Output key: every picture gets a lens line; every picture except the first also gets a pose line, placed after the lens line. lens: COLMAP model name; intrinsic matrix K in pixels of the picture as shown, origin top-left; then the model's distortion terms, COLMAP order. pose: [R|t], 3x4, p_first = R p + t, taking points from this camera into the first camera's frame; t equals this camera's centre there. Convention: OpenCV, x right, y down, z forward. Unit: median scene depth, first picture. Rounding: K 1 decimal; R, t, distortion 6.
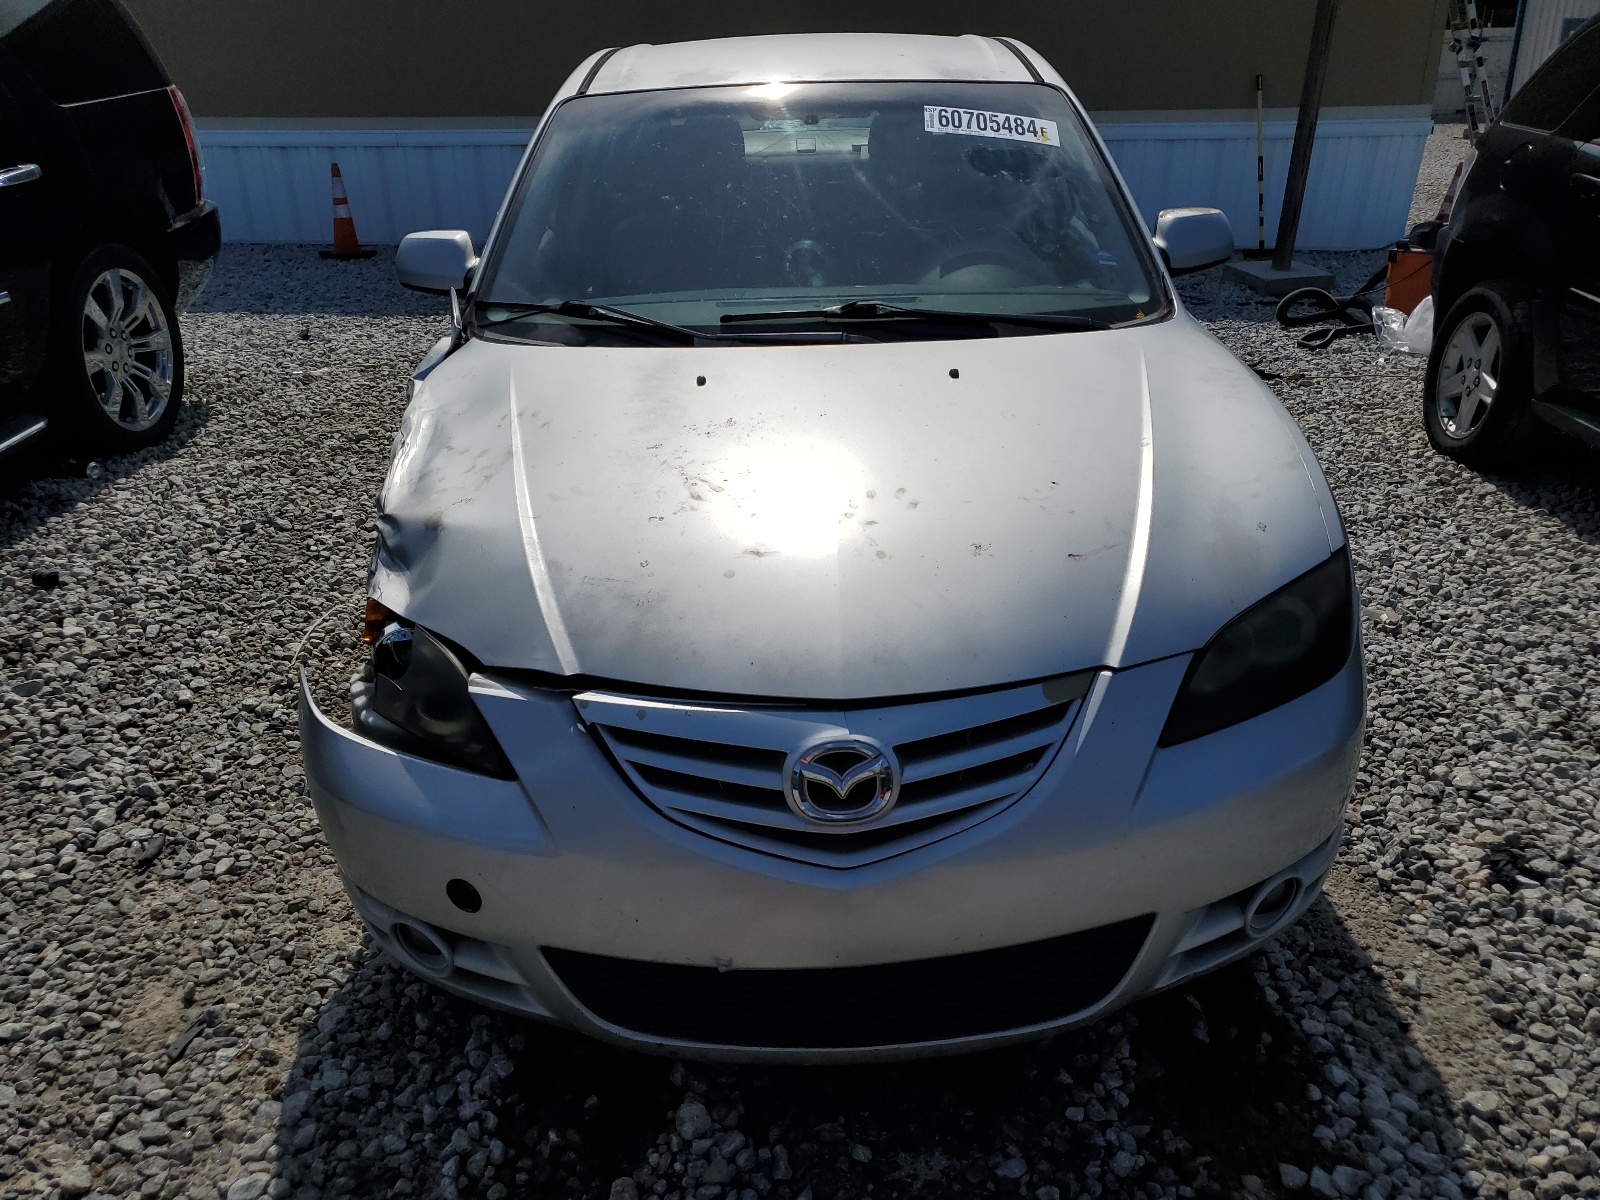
lens RADIAL K [[1295.6, 0, 800.0], [0, 1295.6, 600.0], [0, 0, 1]] dist [-0.008600, 0.036451]
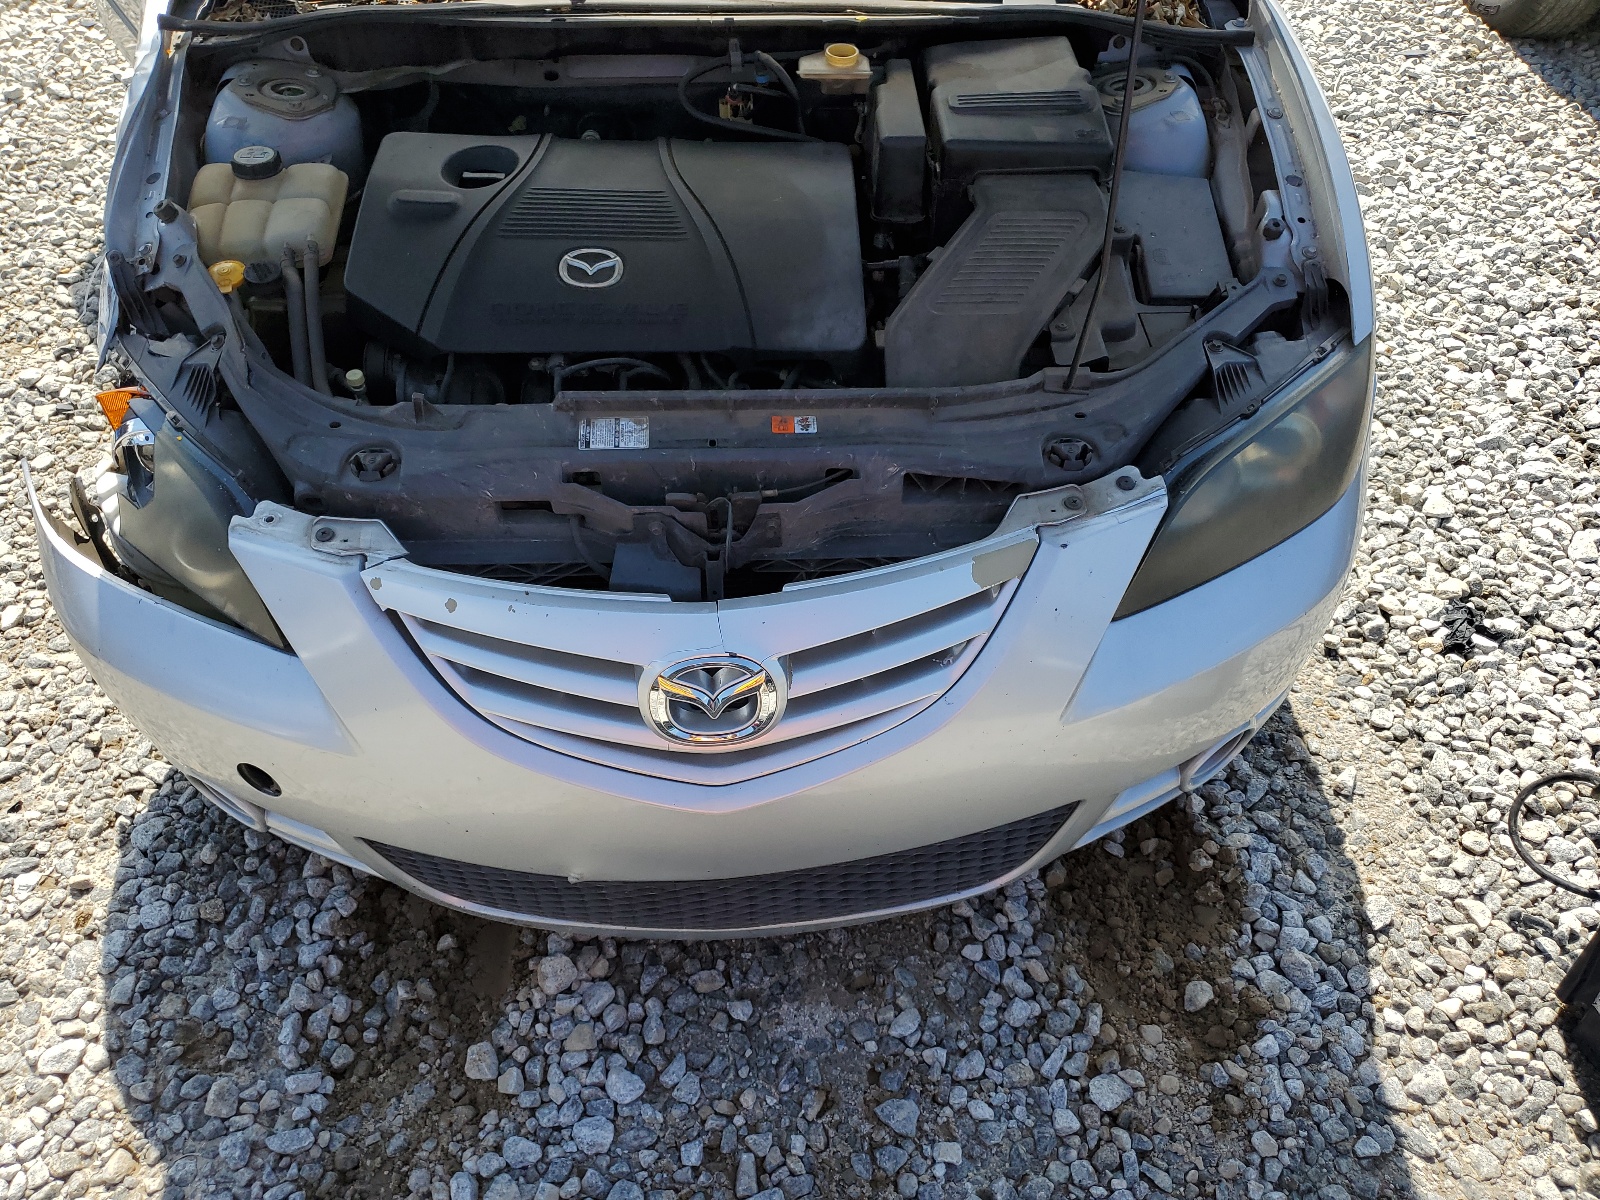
lens RADIAL K [[1295.6, 0, 800.0], [0, 1295.6, 600.0], [0, 0, 1]] dist [-0.008600, 0.036451]
pose [[0.998501, 0.003897, 0.054597, 0.031294], [-0.024613, 0.922891, 0.384273, -0.163962], [-0.048890, -0.385041, 0.921604, 0.212727]]
